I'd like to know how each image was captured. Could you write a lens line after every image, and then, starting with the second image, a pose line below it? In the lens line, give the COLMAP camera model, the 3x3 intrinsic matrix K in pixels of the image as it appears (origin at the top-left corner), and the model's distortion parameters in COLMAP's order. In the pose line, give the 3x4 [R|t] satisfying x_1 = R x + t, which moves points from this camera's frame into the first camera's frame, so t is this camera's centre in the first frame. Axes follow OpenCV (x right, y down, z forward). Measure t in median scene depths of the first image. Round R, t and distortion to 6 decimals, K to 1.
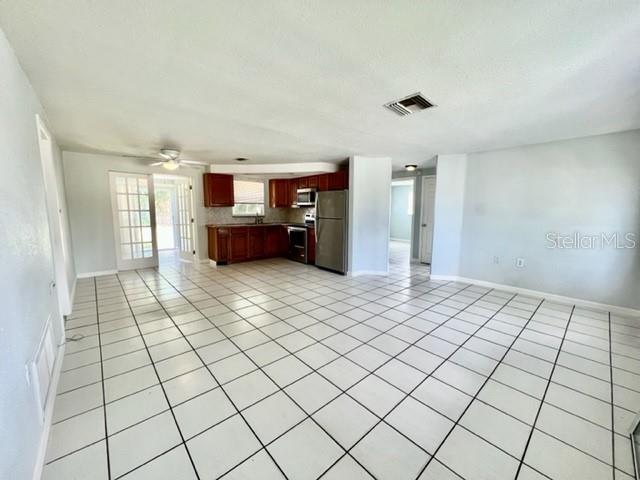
lens RADIAL K [[254.6, 0, 321.4], [0, 254.6, 239.2], [0, 0, 1]] dist [-0.000255, 0.000461]
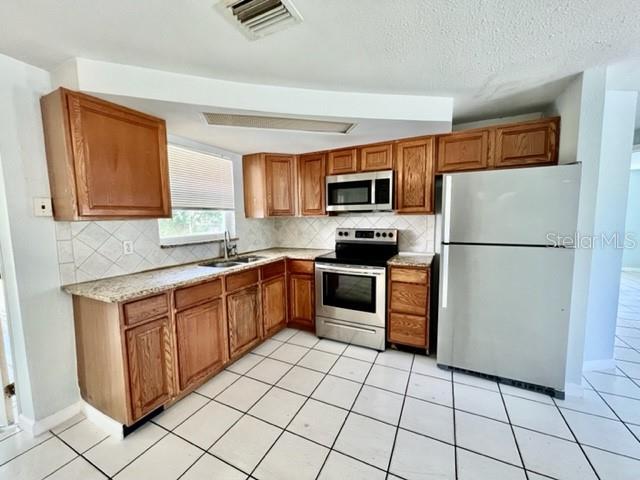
lens RADIAL K [[254.6, 0, 321.9], [0, 254.6, 240.7], [0, 0, 1]] dist [-0.000255, 0.000461]
pose [[0.929308, -0.056378, 0.364977, -0.289458], [0.065343, 0.997788, -0.012249, -0.083146], [-0.363479, 0.035232, 0.930936, 0.635312]]
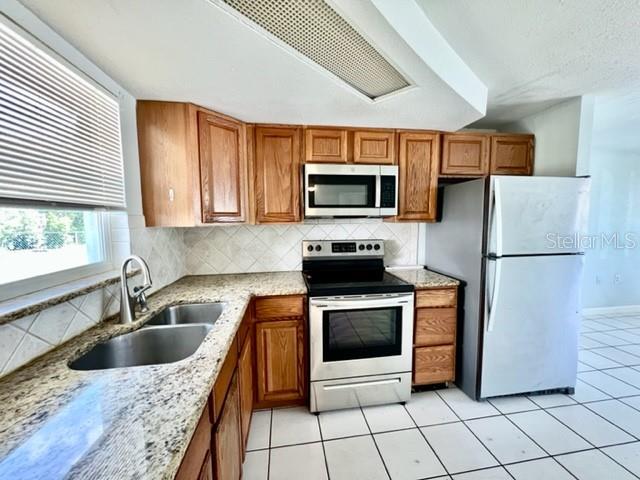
lens RADIAL K [[254.6, 0, 321.6], [0, 254.6, 240.9], [0, 0, 1]] dist [-0.000255, 0.000461]
pose [[0.557824, -0.081491, 0.825949, -0.358451], [0.109125, 0.993730, 0.024344, -0.118966], [-0.822754, 0.076552, 0.563219, 0.884157]]
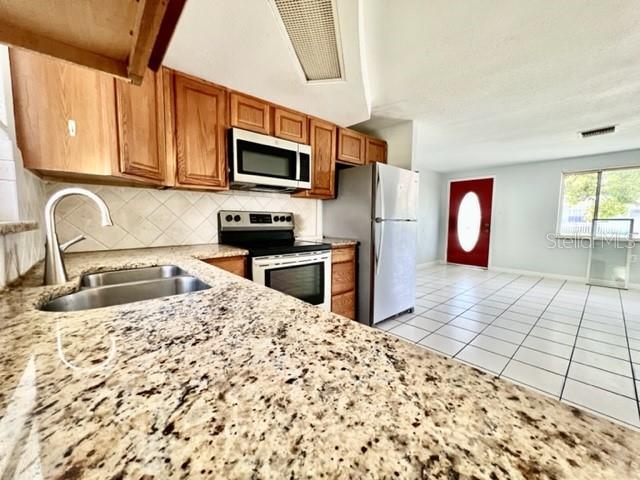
lens RADIAL K [[254.6, 0, 320.3], [0, 254.6, 240.0], [0, 0, 1]] dist [-0.000255, 0.000461]
pose [[0.017996, -0.090207, 0.995760, -0.421709], [0.111546, 0.989886, 0.087658, -0.087990], [-0.993596, 0.109495, 0.027876, 0.971892]]
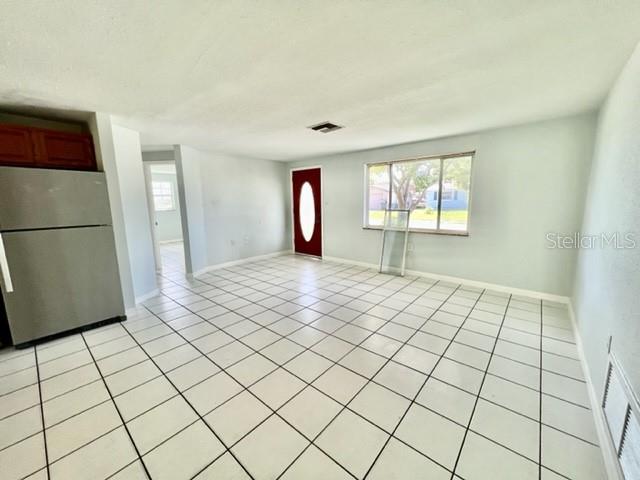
lens RADIAL K [[254.6, 0, 317.4], [0, 254.6, 241.4], [0, 0, 1]] dist [-0.000255, 0.000461]
pose [[-0.114228, -0.164479, 0.979744, -0.416113], [0.128479, 0.975472, 0.178741, -0.066808], [-0.985112, 0.146294, -0.090294, 0.482547]]
